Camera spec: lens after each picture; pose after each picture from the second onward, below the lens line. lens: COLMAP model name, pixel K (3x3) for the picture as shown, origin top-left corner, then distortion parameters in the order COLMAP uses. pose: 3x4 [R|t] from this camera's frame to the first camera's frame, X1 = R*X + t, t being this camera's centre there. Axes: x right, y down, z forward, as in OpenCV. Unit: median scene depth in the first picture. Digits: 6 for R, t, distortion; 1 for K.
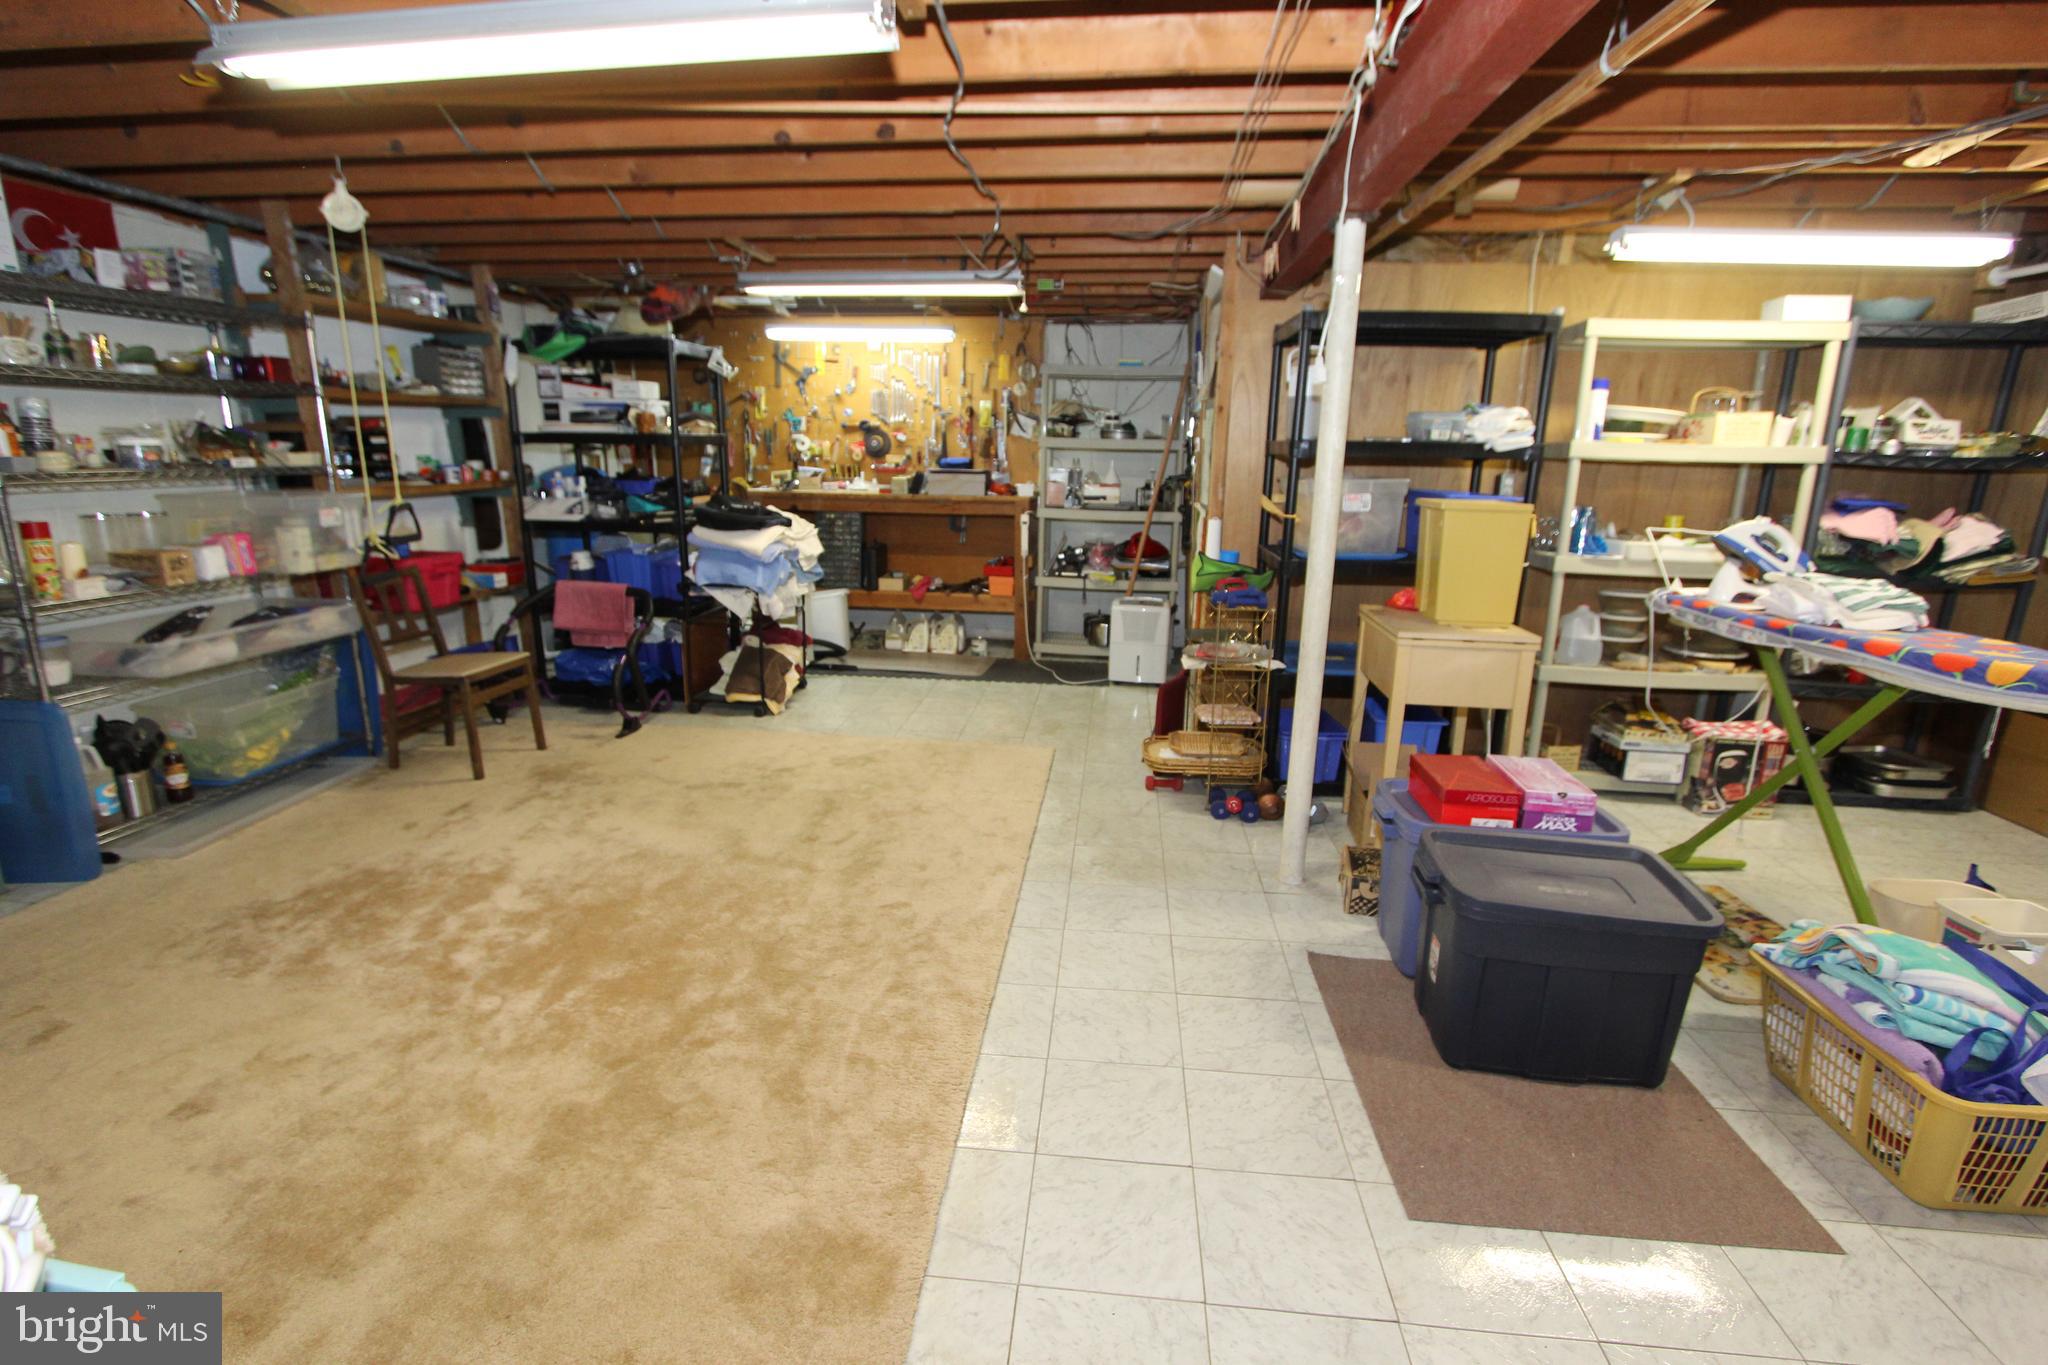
lens RADIAL K [[954.5, 0, 1007.6], [0, 954.5, 689.1], [0, 0, 1]] dist [-0.017550, 0.003041]
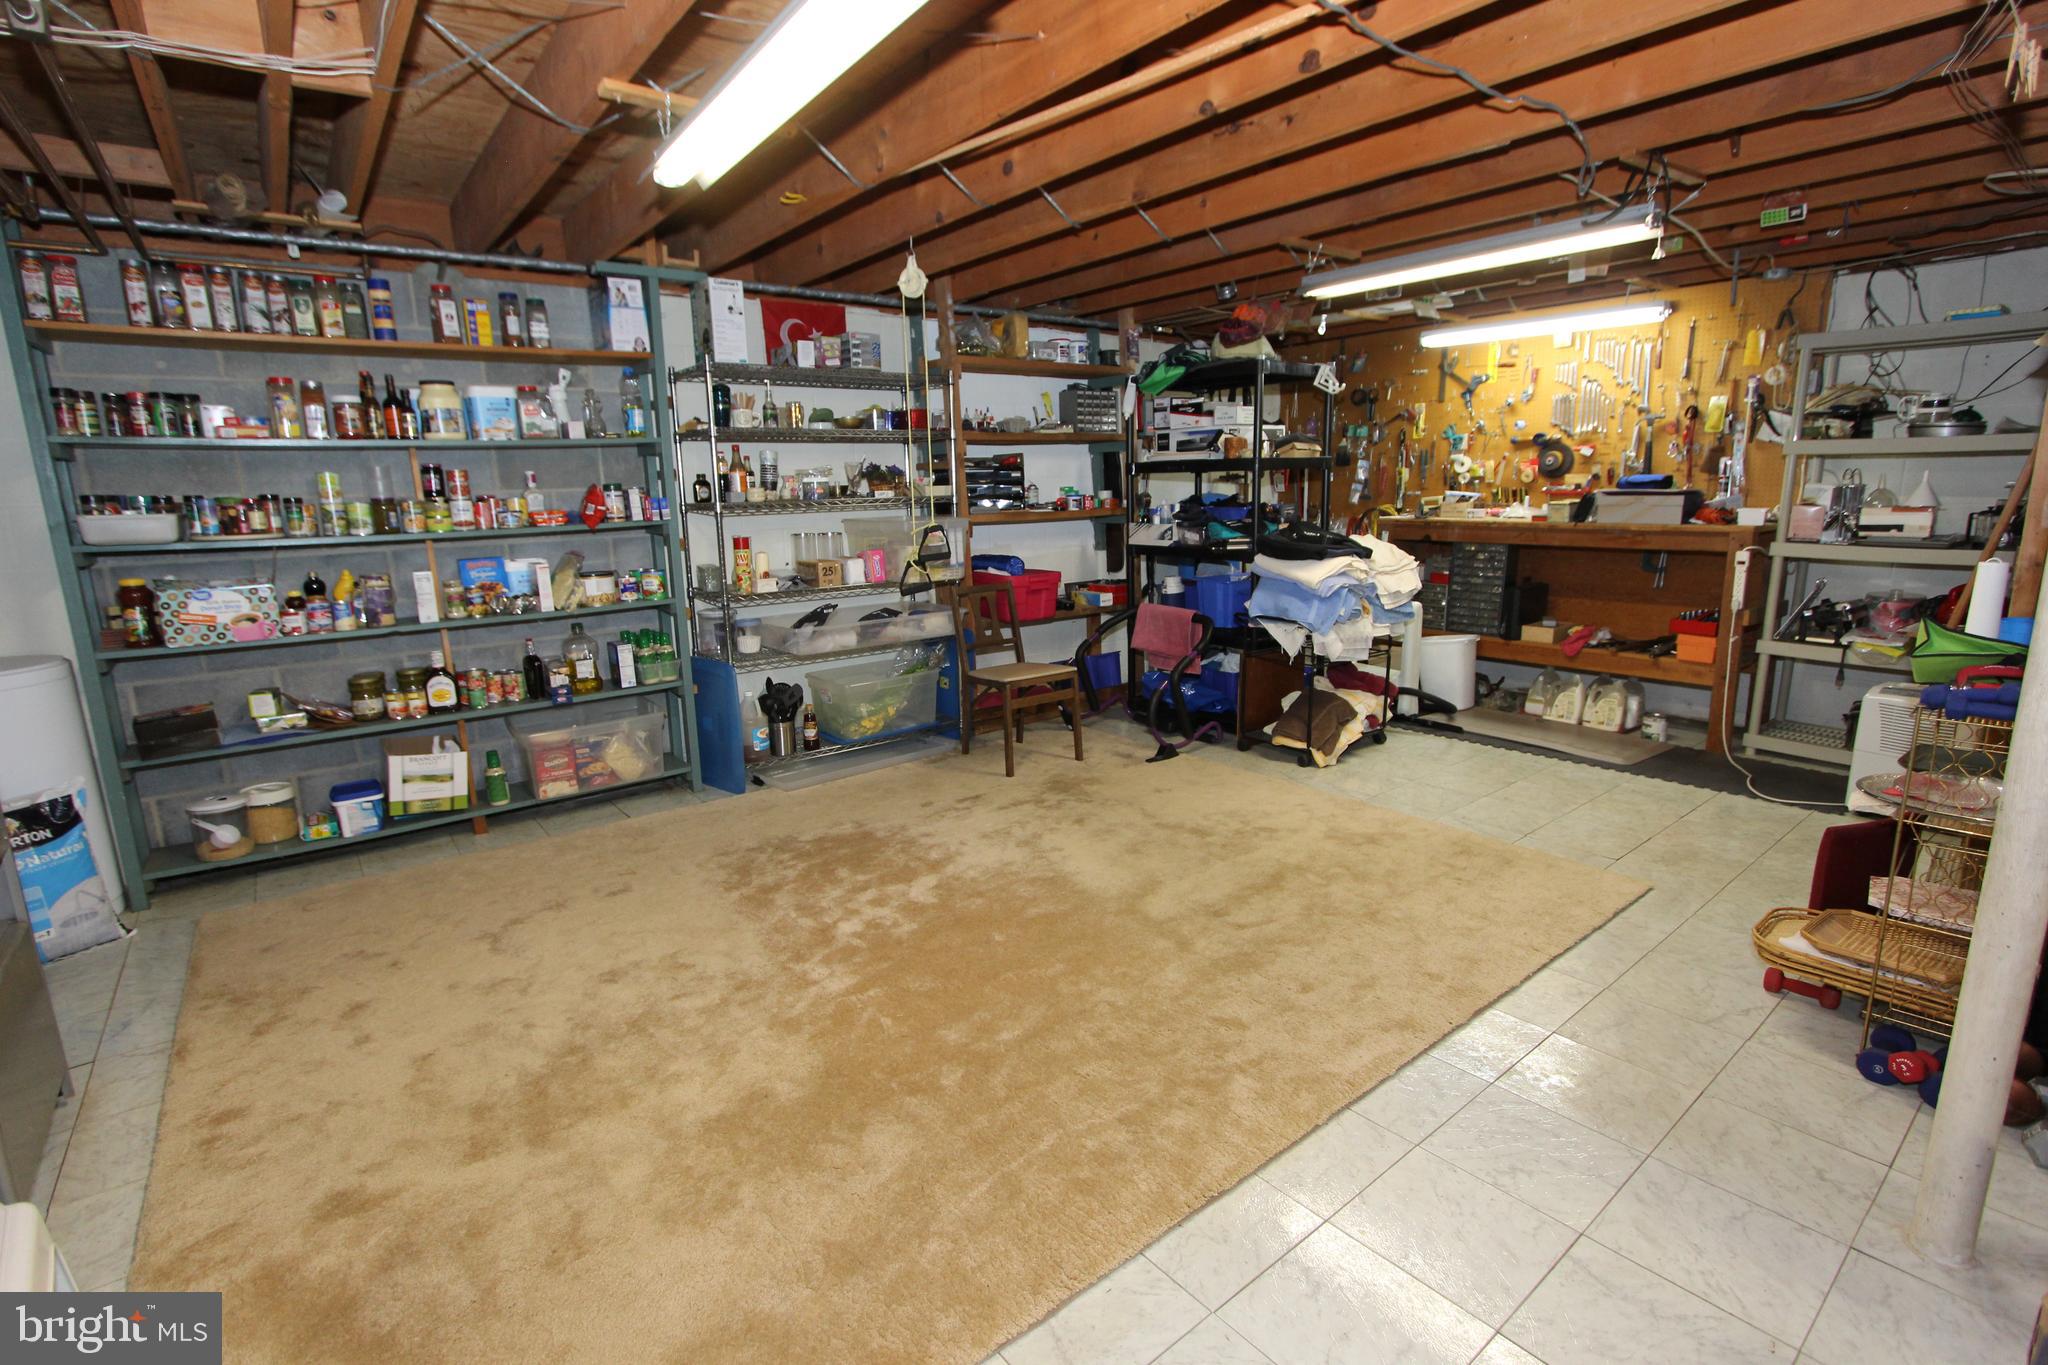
lens RADIAL K [[954.5, 0, 1023.8], [0, 954.5, 683.7], [0, 0, 1]] dist [-0.017550, 0.003041]
pose [[0.703653, 0.115802, -0.701044, 0.185841], [-0.143011, 0.989521, 0.019911, -0.030275], [0.696003, 0.086247, 0.712840, 0.179375]]
